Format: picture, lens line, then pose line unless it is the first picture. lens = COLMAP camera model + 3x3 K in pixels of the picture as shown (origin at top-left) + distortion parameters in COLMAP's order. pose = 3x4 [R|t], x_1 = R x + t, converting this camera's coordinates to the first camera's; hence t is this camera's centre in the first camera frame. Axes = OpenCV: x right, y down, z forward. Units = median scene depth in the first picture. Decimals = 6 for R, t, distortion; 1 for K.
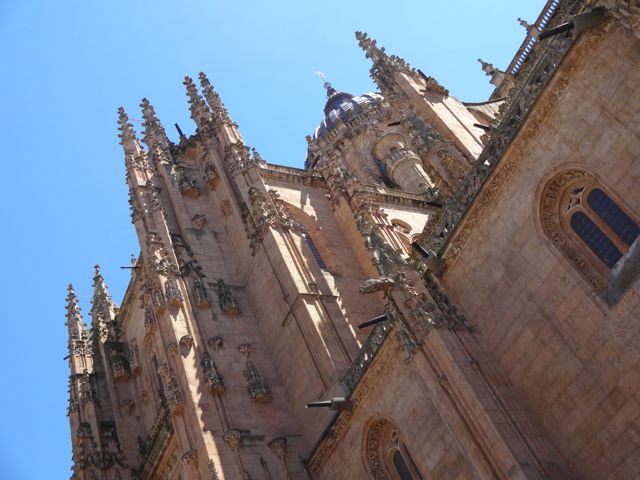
lens RADIAL K [[721.2, 0, 320.0], [0, 721.2, 240.0], [0, 0, 1]] dist [0.044419, 0.004649]
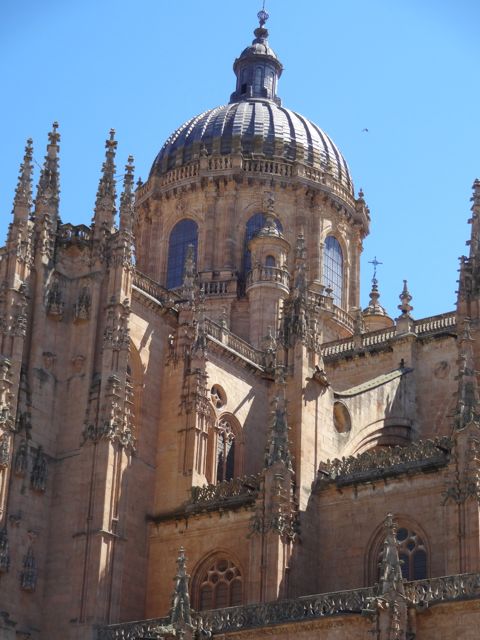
lens RADIAL K [[1646.3, 0, 240.0], [0, 1646.3, 320.0], [0, 0, 1]] dist [0.055639, -0.118056]
pose [[0.804612, 0.516528, 0.292912, -0.653293], [-0.587349, 0.764819, 0.264713, -0.826471], [-0.087293, -0.385033, 0.918765, -1.069098]]
